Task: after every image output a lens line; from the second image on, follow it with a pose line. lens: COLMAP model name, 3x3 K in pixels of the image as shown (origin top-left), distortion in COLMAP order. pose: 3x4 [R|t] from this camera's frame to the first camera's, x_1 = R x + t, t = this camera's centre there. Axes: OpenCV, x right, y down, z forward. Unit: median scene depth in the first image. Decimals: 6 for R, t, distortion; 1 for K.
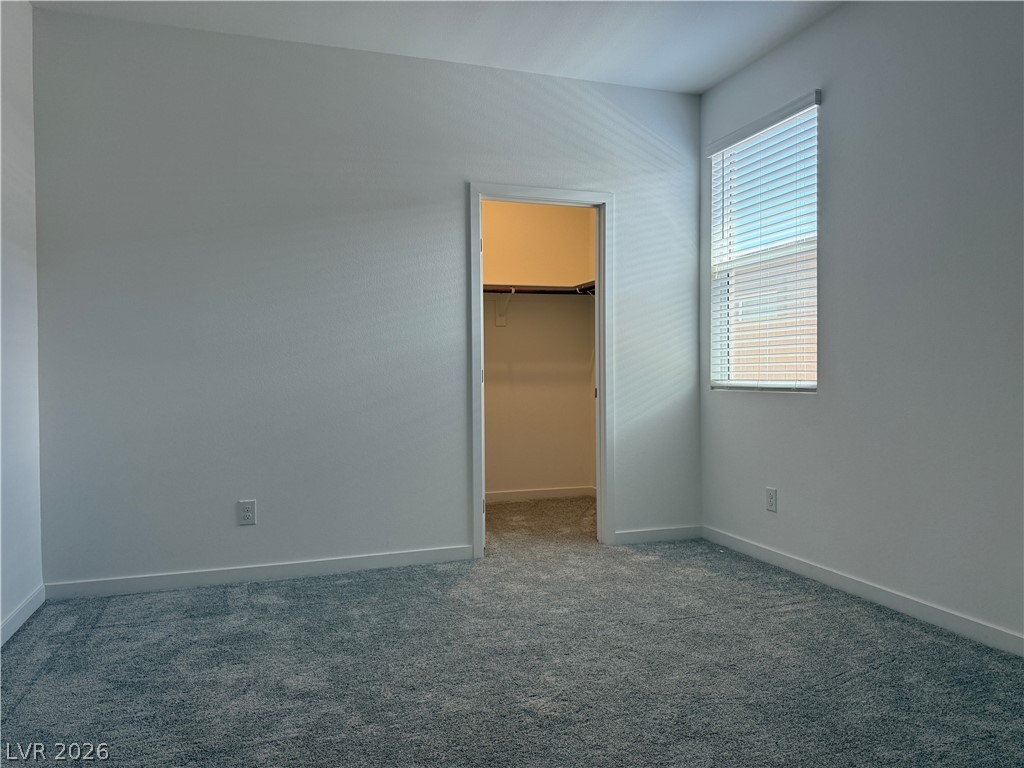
lens RADIAL K [[718.0, 0, 510.0], [0, 718.0, 379.1], [0, 0, 1]] dist [0.058908, -0.084441]
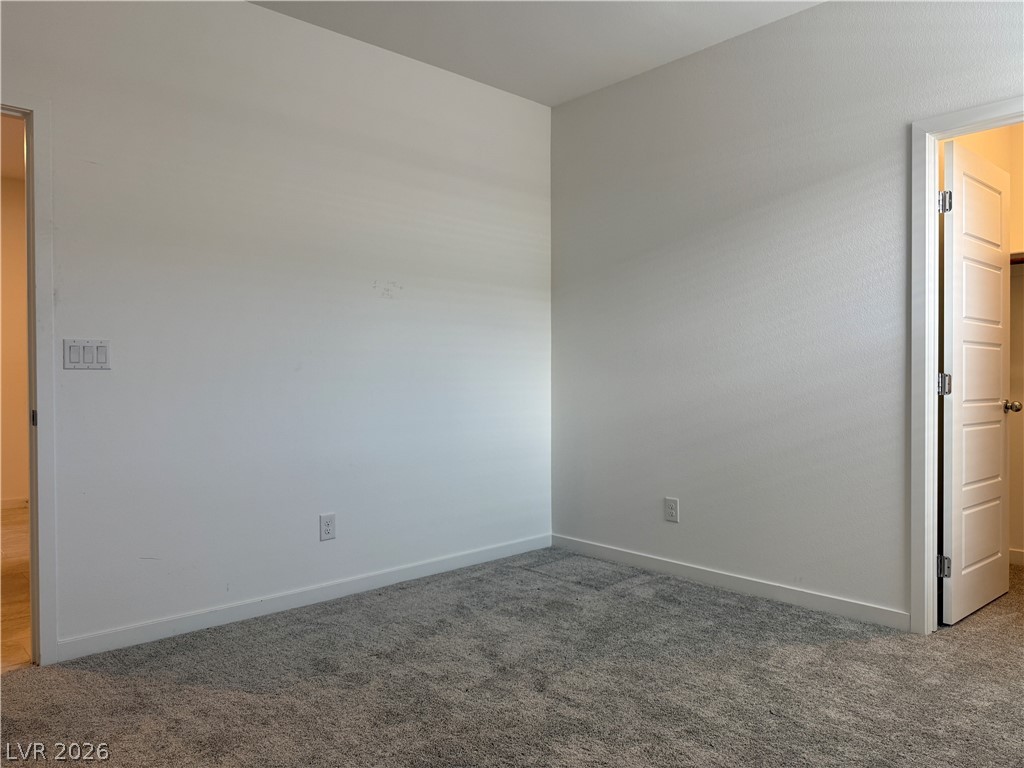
lens RADIAL K [[718.0, 0, 511.9], [0, 718.0, 384.0], [0, 0, 1]] dist [0.058908, -0.084441]
pose [[0.432567, 0.019937, -0.901381, 0.521354], [-0.019920, 0.999723, 0.012552, -0.006951], [0.901382, 0.012526, 0.432844, 0.365197]]
